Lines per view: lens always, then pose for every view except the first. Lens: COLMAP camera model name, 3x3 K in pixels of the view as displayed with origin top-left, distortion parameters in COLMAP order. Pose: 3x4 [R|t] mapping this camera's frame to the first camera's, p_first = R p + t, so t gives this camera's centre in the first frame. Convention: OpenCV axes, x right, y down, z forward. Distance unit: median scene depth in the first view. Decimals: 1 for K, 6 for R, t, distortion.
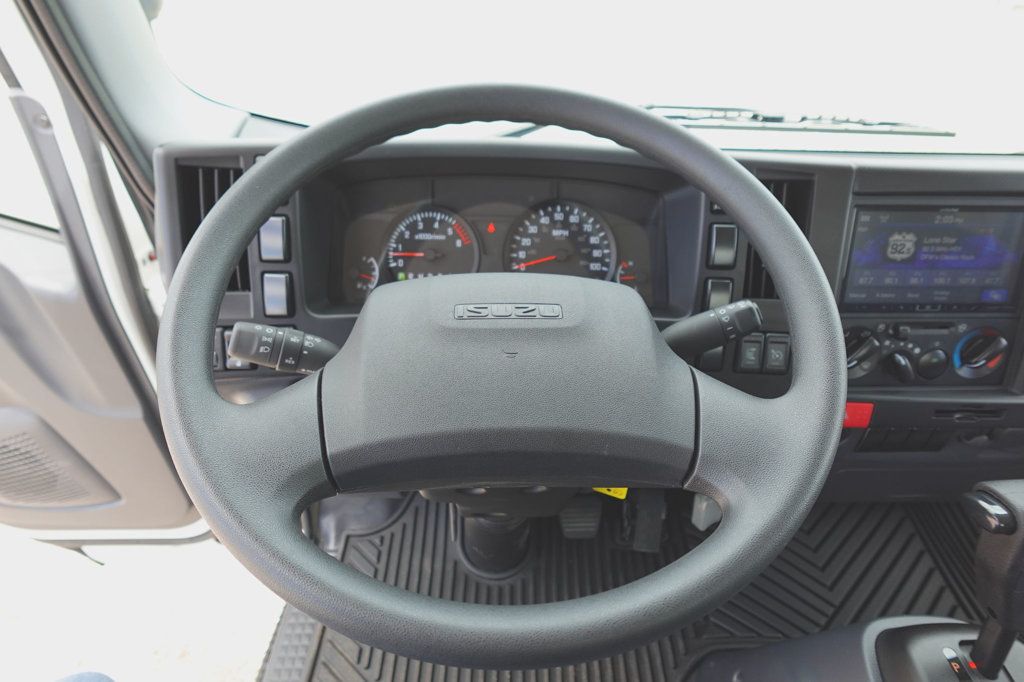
lens RADIAL K [[592.2, 0, 509.1], [0, 592.2, 344.3], [0, 0, 1]] dist [0.004047, 0.003192]
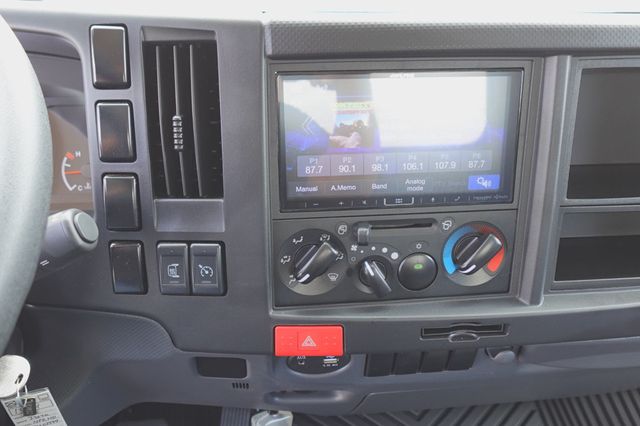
lens RADIAL K [[575.0, 0, 322.8], [0, 575.0, 212.5], [0, 0, 1]] dist [-0.007297, 0.014205]
pose [[0.997479, -0.041819, 0.057337, 0.558291], [0.041965, 0.999118, -0.001352, -0.049947], [-0.057230, 0.003755, 0.998354, 0.252383]]
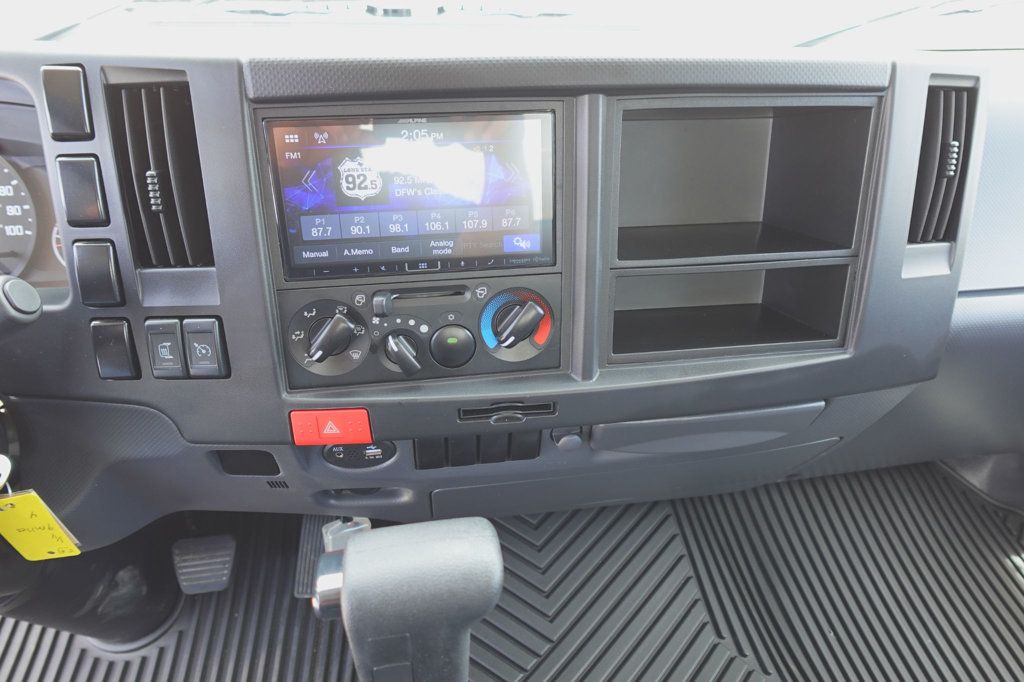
lens RADIAL K [[672.3, 0, 519.0], [0, 672.3, 337.2], [0, 0, 1]] dist [0.000393, 0.002770]
pose [[0.993970, -0.069172, 0.085086, 0.738368], [0.065665, 0.996900, 0.043351, -0.006307], [-0.087821, -0.037502, 0.995430, 0.211587]]
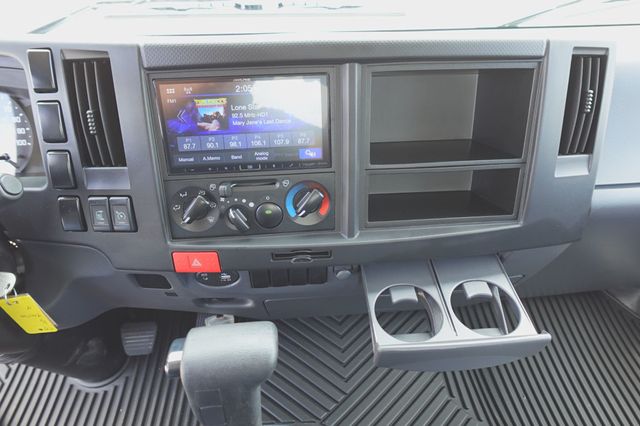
lens RADIAL K [[420.2, 0, 324.5], [0, 420.2, 209.0], [0, 0, 1]] dist [0.000393, 0.002770]
pose [[0.998534, -0.052624, 0.012672, 0.827186], [0.051817, 0.997011, 0.057316, -0.020618], [-0.015650, -0.056575, 0.998276, 0.188268]]
